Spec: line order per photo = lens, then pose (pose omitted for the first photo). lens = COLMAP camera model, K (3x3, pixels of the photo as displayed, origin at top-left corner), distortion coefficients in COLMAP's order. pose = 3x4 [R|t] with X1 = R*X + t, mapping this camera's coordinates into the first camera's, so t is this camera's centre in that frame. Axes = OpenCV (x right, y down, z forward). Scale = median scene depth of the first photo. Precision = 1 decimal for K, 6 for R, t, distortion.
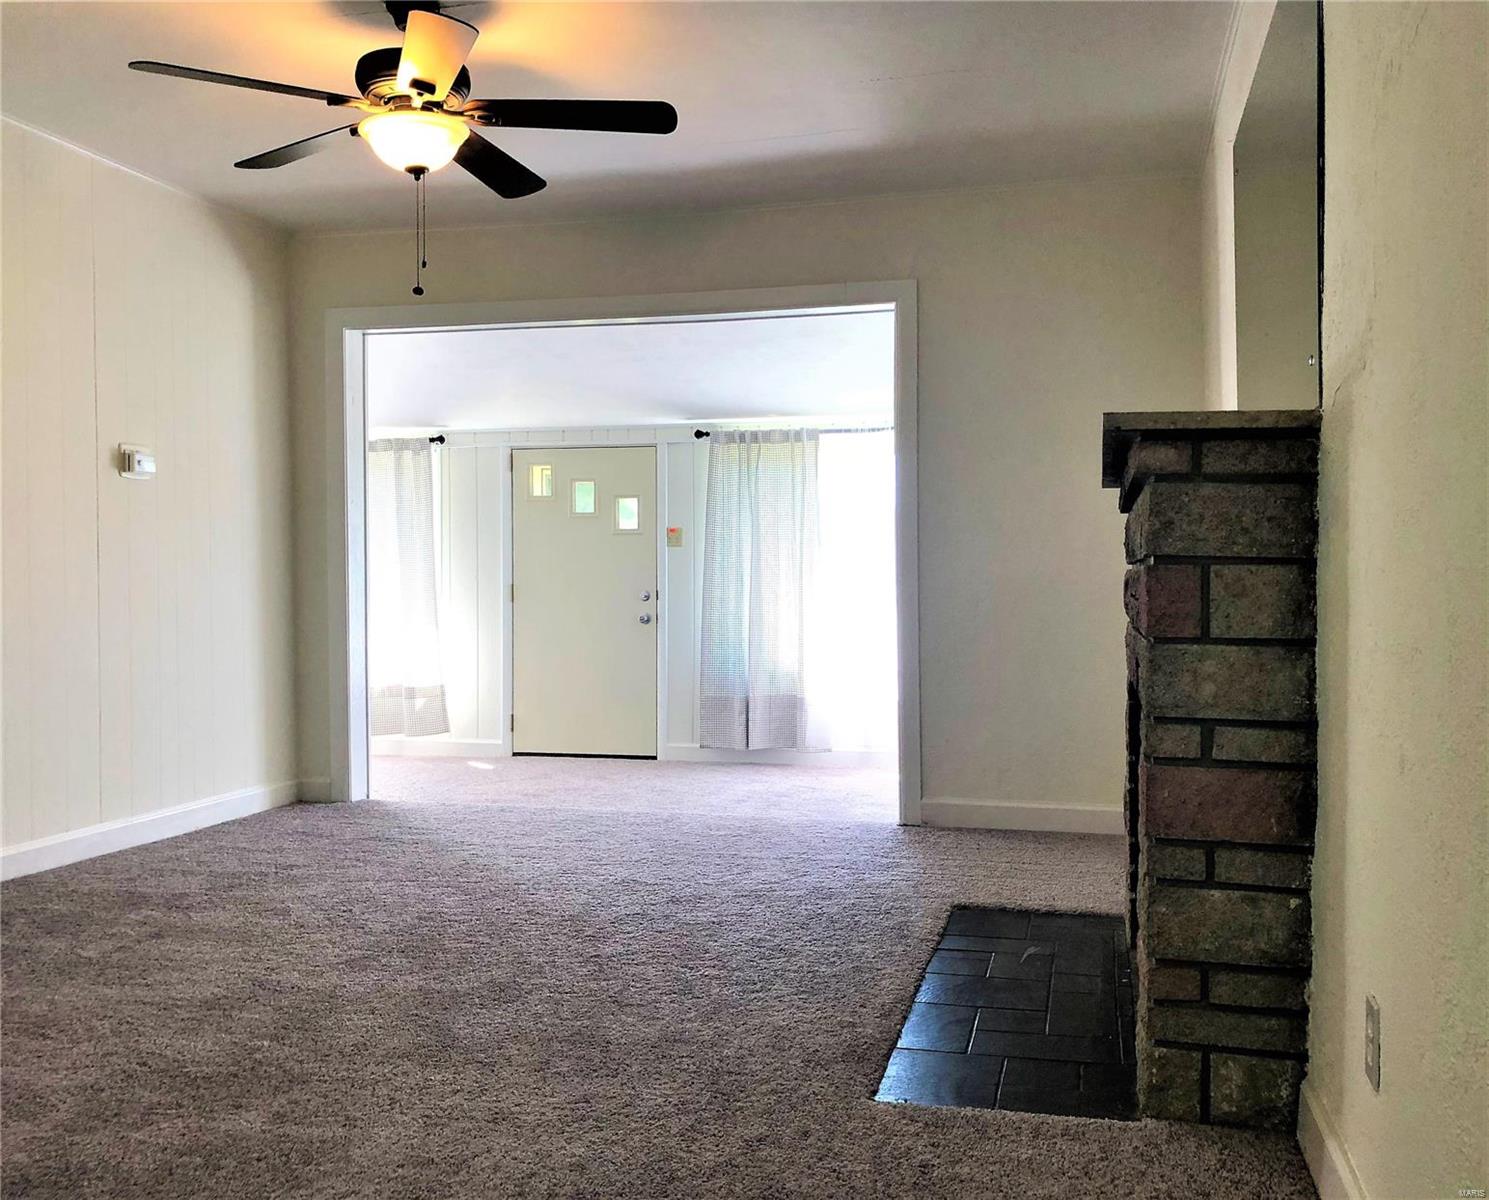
lens RADIAL K [[1334.7, 0, 744.9], [0, 1334.7, 599.4], [0, 0, 1]] dist [0.038627, -0.022040]
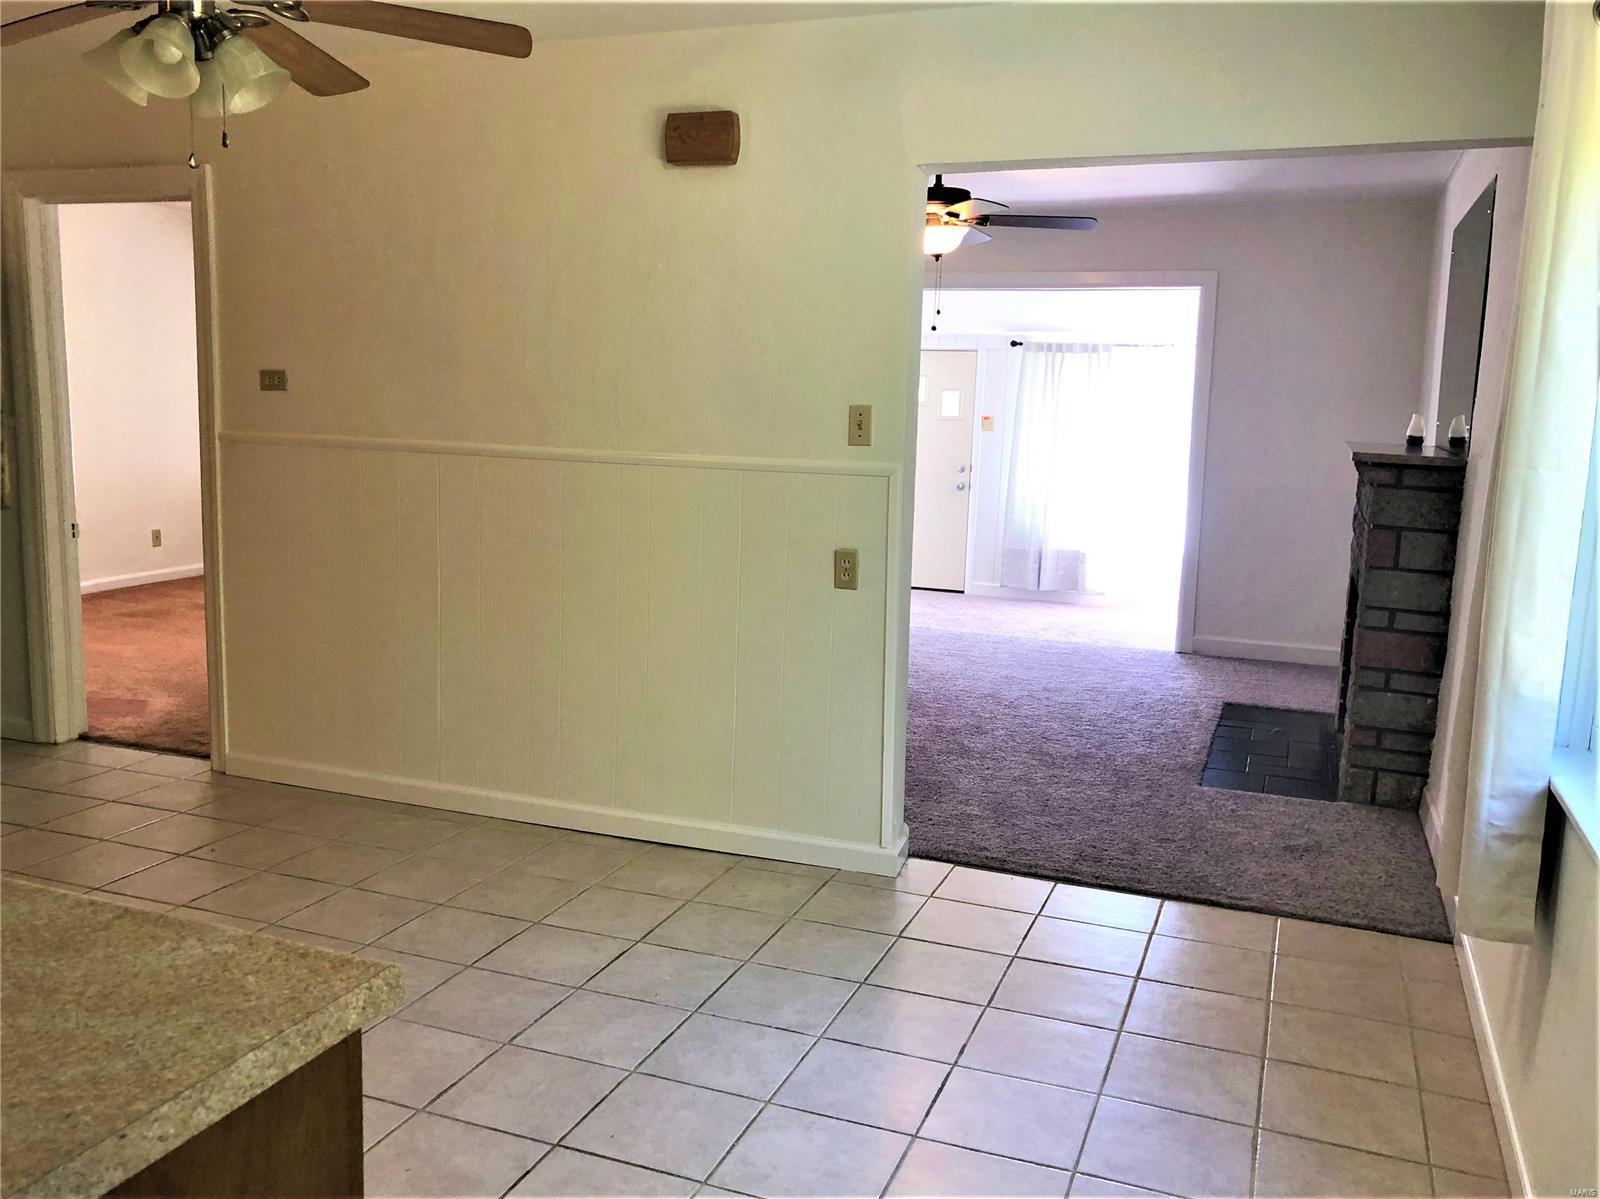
lens RADIAL K [[1322.3, 0, 797.9], [0, 1322.3, 596.9], [0, 0, 1]] dist [0.076946, -0.040151]
pose [[0.993325, 0.047783, -0.104987, -0.313602], [-0.033285, 0.990185, 0.135738, -0.162815], [0.110443, -0.131338, 0.985166, -1.020775]]
